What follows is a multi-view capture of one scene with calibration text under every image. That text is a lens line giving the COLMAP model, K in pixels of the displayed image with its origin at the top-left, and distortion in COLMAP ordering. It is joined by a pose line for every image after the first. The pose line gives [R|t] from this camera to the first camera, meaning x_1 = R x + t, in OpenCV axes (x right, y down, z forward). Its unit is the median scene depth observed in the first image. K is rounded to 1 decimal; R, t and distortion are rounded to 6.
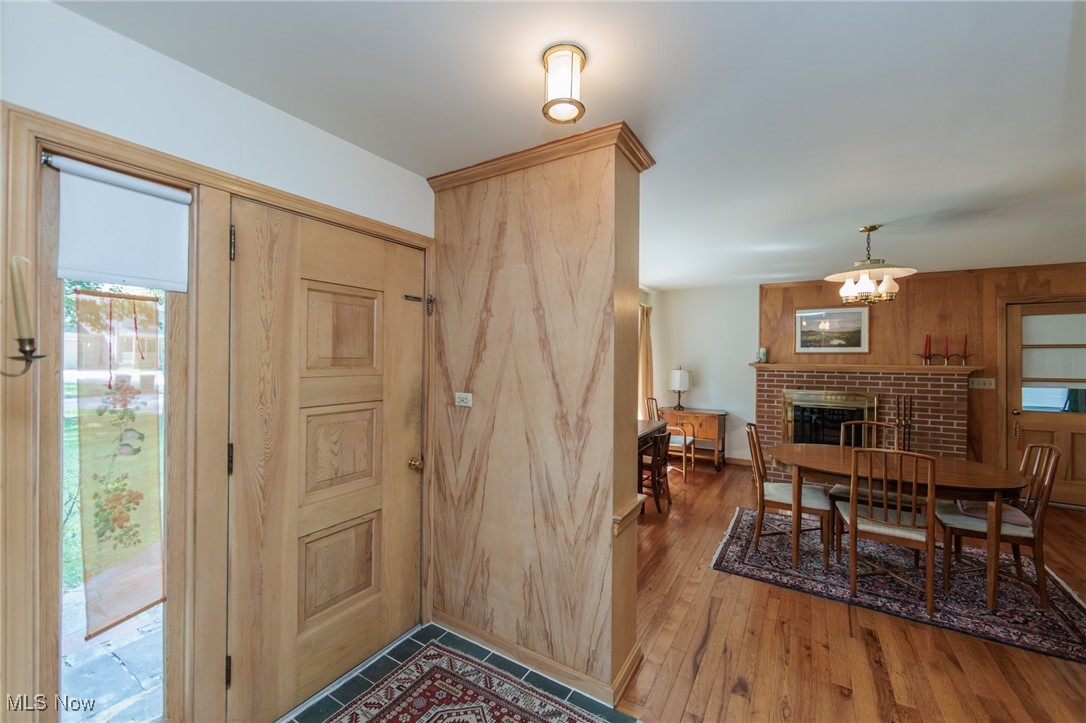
lens RADIAL K [[423.4, 0, 549.9], [0, 423.4, 357.3], [0, 0, 1]] dist [-0.002140, -0.000945]
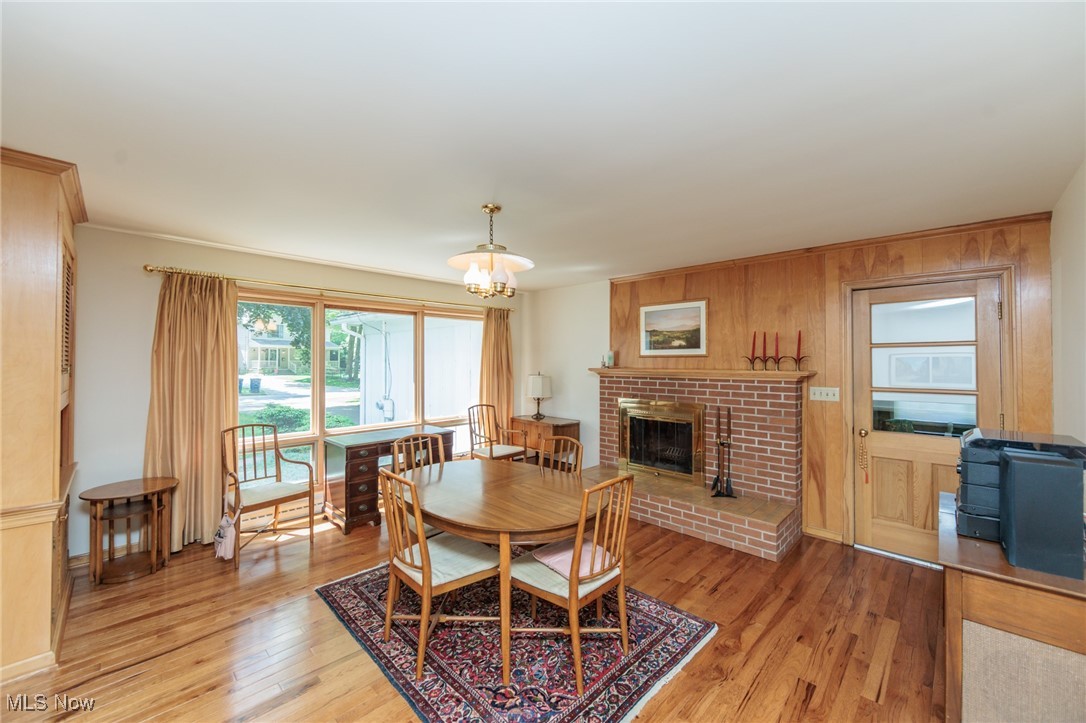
lens RADIAL K [[423.4, 0, 547.4], [0, 423.4, 357.4], [0, 0, 1]] dist [-0.002140, -0.000945]
pose [[0.975678, -0.006287, -0.219117, 0.638008], [0.003384, 0.999901, -0.013622, 0.003779], [0.219181, 0.012549, 0.975603, 0.121103]]
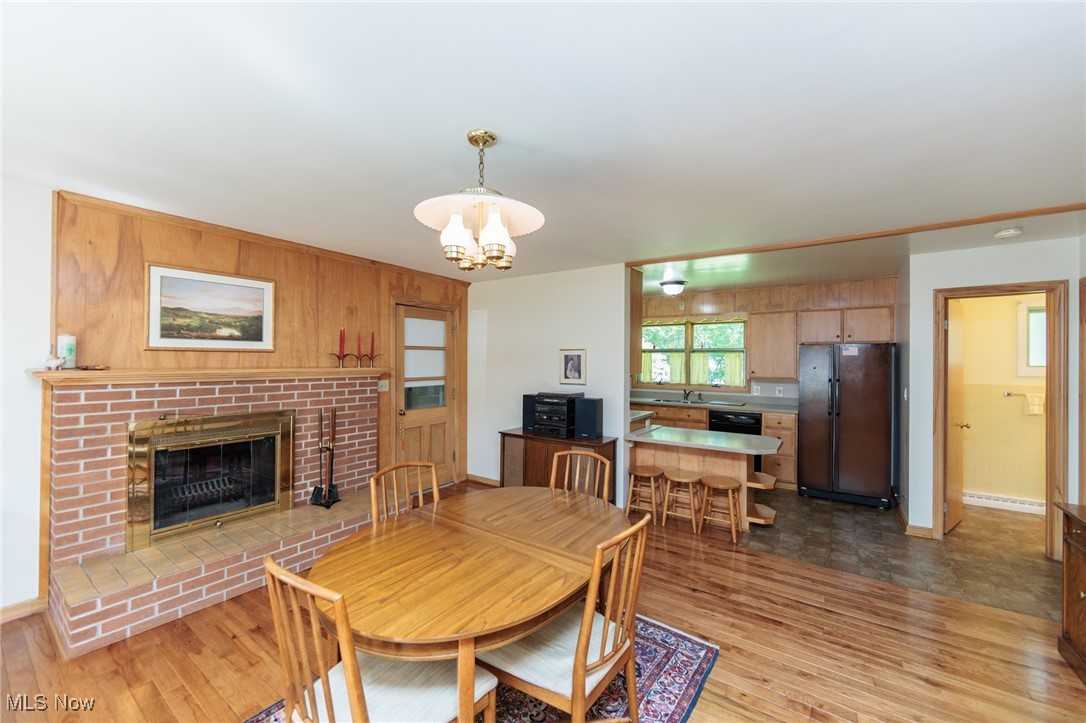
lens RADIAL K [[423.4, 0, 539.3], [0, 423.4, 357.6], [0, 0, 1]] dist [-0.002140, -0.000945]
pose [[0.071325, 0.001603, 0.997452, 0.110859], [-0.006520, 0.999978, -0.001141, -0.001563], [-0.997432, -0.006422, 0.071333, 0.533351]]
